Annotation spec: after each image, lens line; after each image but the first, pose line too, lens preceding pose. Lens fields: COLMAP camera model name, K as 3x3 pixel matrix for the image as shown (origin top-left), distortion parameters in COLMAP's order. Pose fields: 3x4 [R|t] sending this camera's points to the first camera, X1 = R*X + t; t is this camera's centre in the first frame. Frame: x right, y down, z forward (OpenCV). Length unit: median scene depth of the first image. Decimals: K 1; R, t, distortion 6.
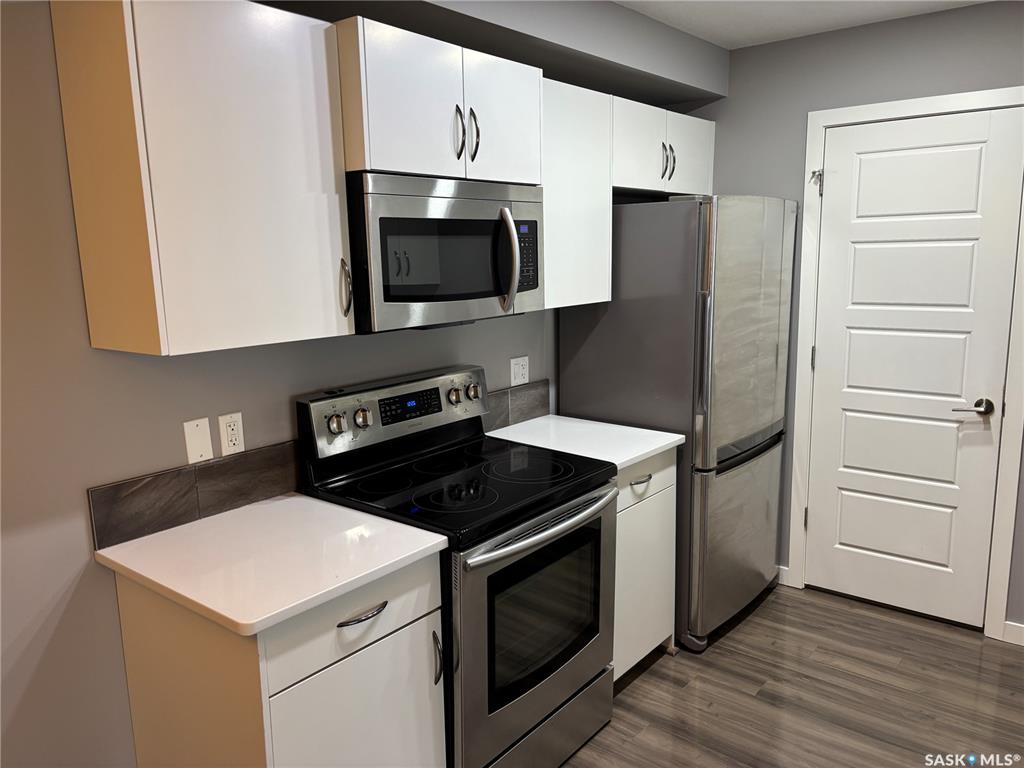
lens RADIAL K [[775.1, 0, 521.1], [0, 775.1, 392.3], [0, 0, 1]] dist [0.051141, -0.049507]
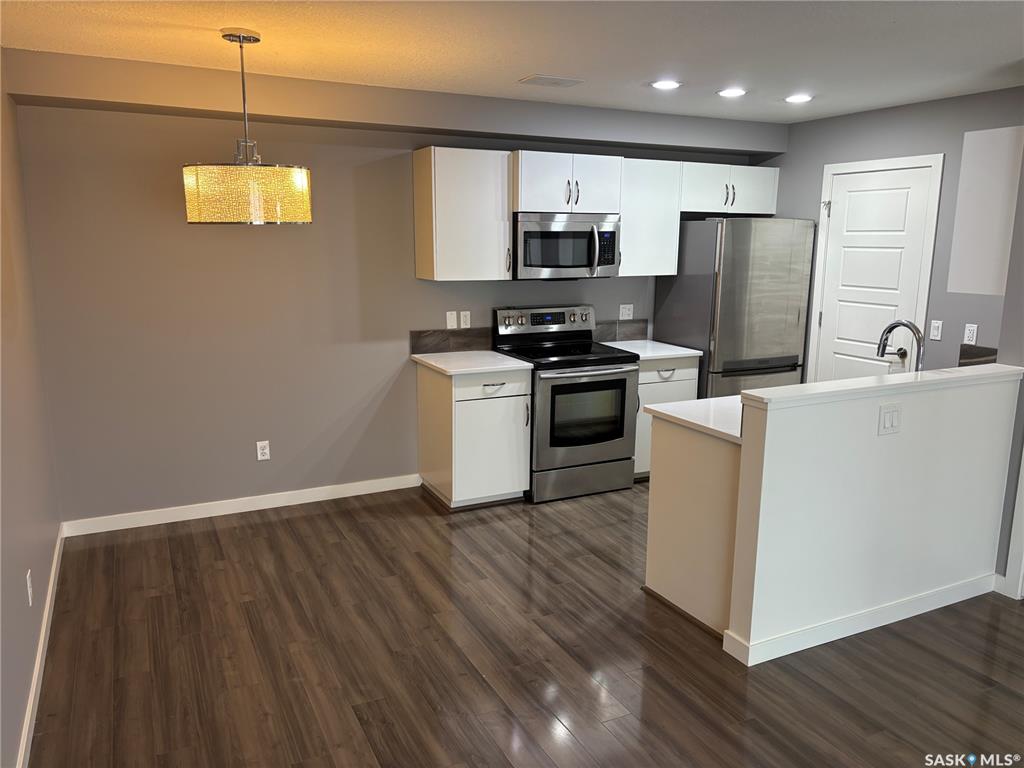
lens RADIAL K [[775.1, 0, 518.4], [0, 775.1, 391.5], [0, 0, 1]] dist [0.051141, -0.049507]
pose [[0.910274, 0.109440, -0.399280, 0.575297], [-0.101367, 0.993989, 0.041352, 0.120831], [0.401405, 0.002832, 0.915896, -0.850816]]
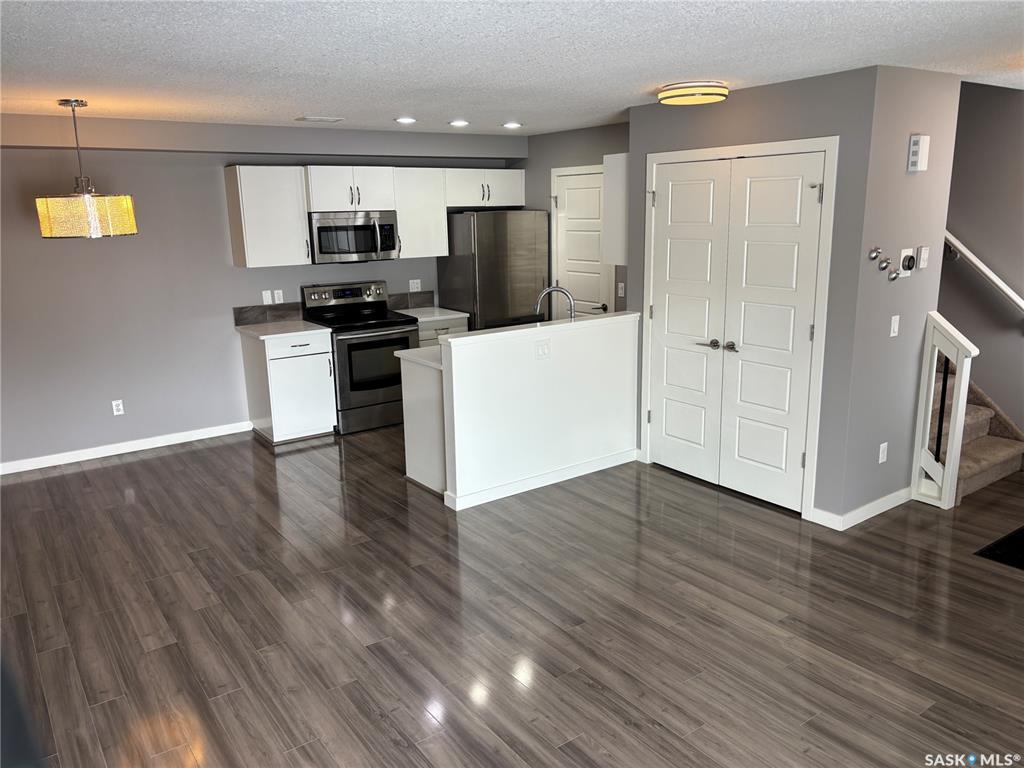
lens RADIAL K [[775.1, 0, 518.8], [0, 775.1, 391.4], [0, 0, 1]] dist [0.051141, -0.049507]
pose [[0.964014, 0.062014, -0.258517, 1.028614], [-0.046757, 0.996805, 0.064758, 0.137931], [0.261707, -0.050340, 0.963834, -1.309054]]
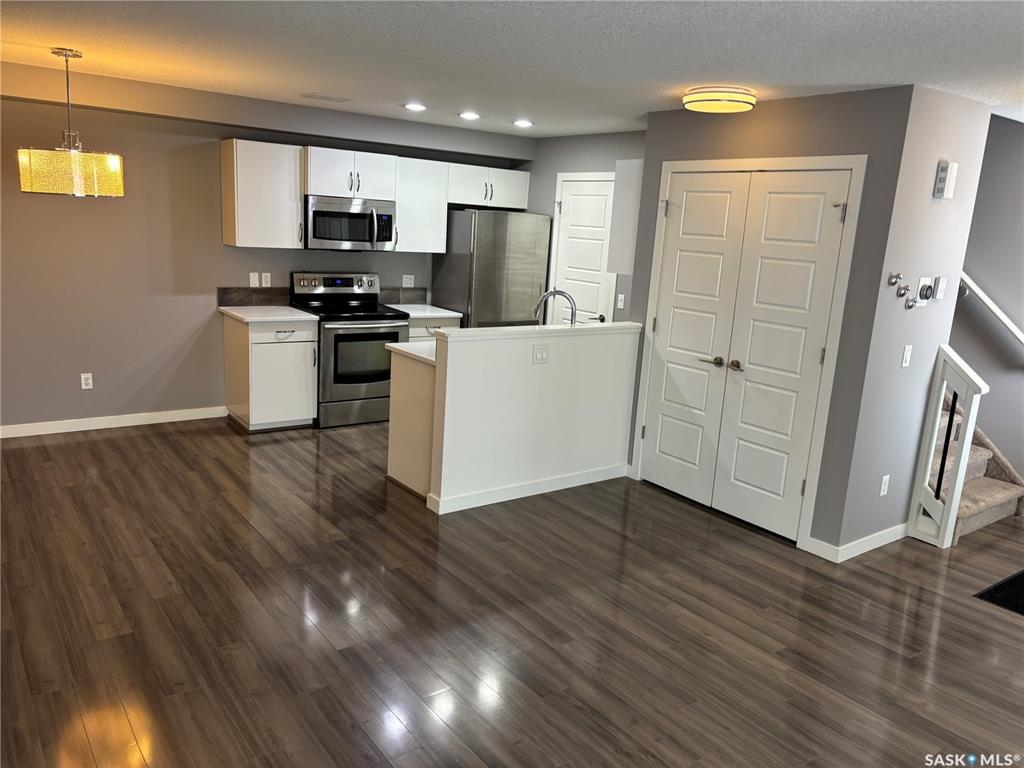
lens RADIAL K [[775.1, 0, 521.1], [0, 775.1, 397.0], [0, 0, 1]] dist [0.051141, -0.049507]
pose [[0.964923, 0.133400, -0.226117, 0.974243], [-0.124896, 0.990829, 0.051573, 0.166859], [0.230923, -0.021523, 0.972734, -1.254333]]
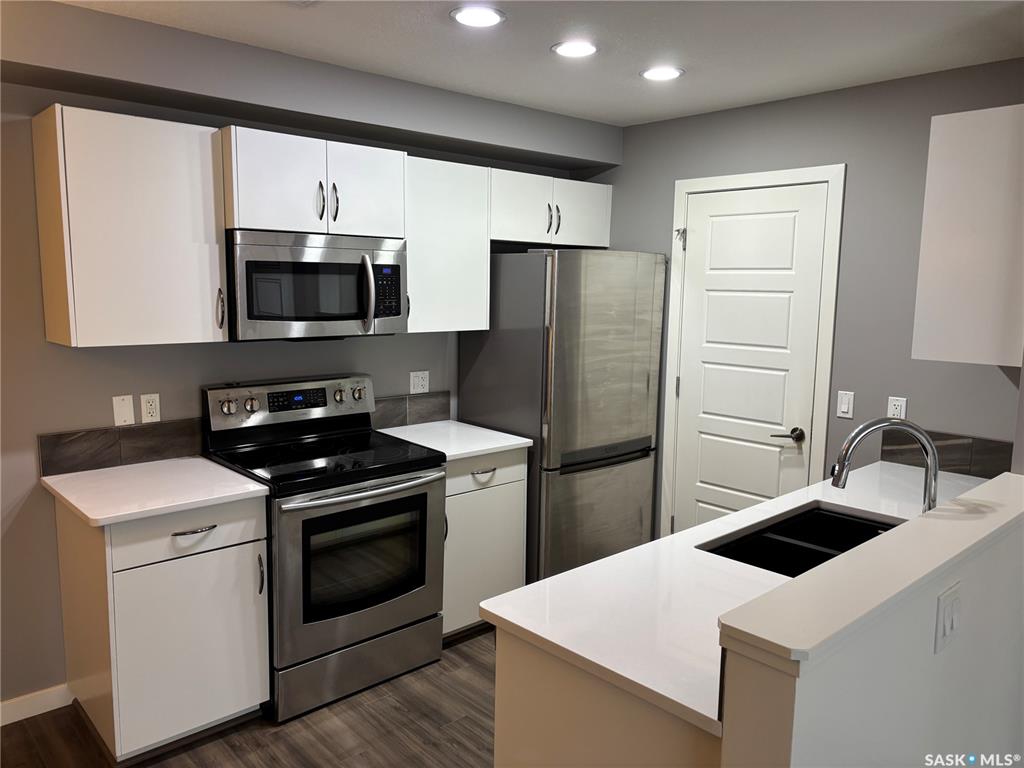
lens RADIAL K [[775.1, 0, 507.6], [0, 775.1, 390.1], [0, 0, 1]] dist [0.051141, -0.049507]
pose [[0.987184, 0.056511, -0.149245, 0.366319], [-0.062546, 0.997391, -0.036052, 0.023753], [0.146818, 0.044924, 0.988143, -0.235159]]
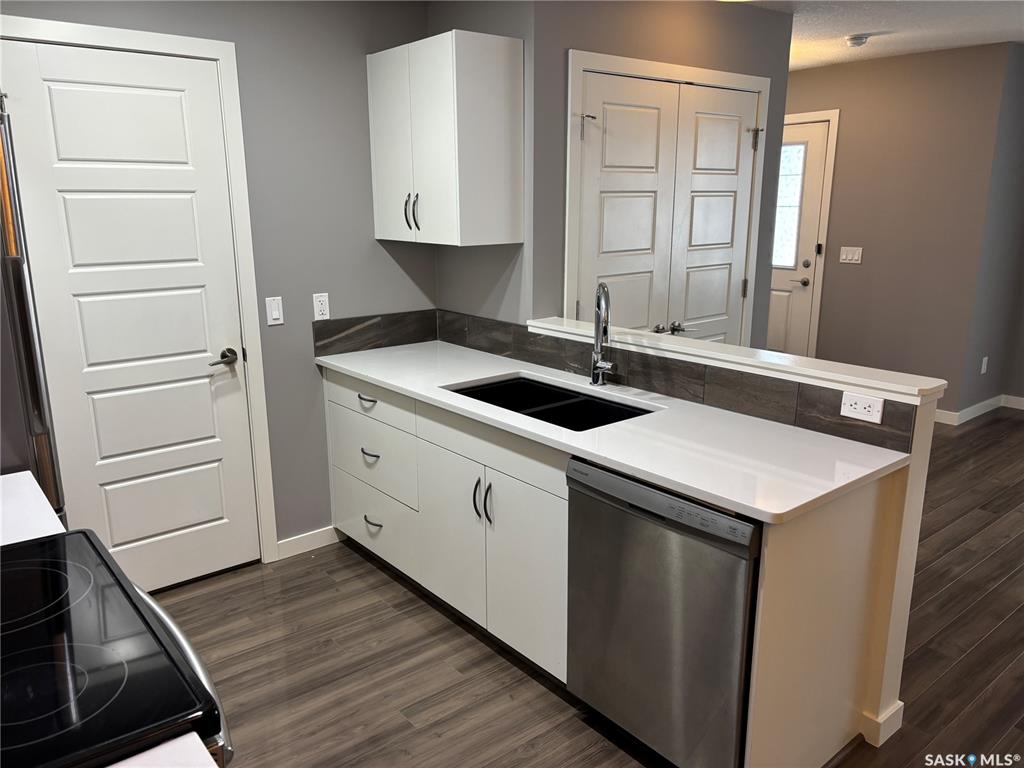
lens RADIAL K [[775.1, 0, 502.1], [0, 775.1, 389.6], [0, 0, 1]] dist [0.051141, -0.049507]
pose [[0.216461, -0.215397, 0.952234, -0.354603], [0.178041, 0.967711, 0.178426, -0.064221], [-0.959920, 0.130915, 0.247821, 0.443062]]
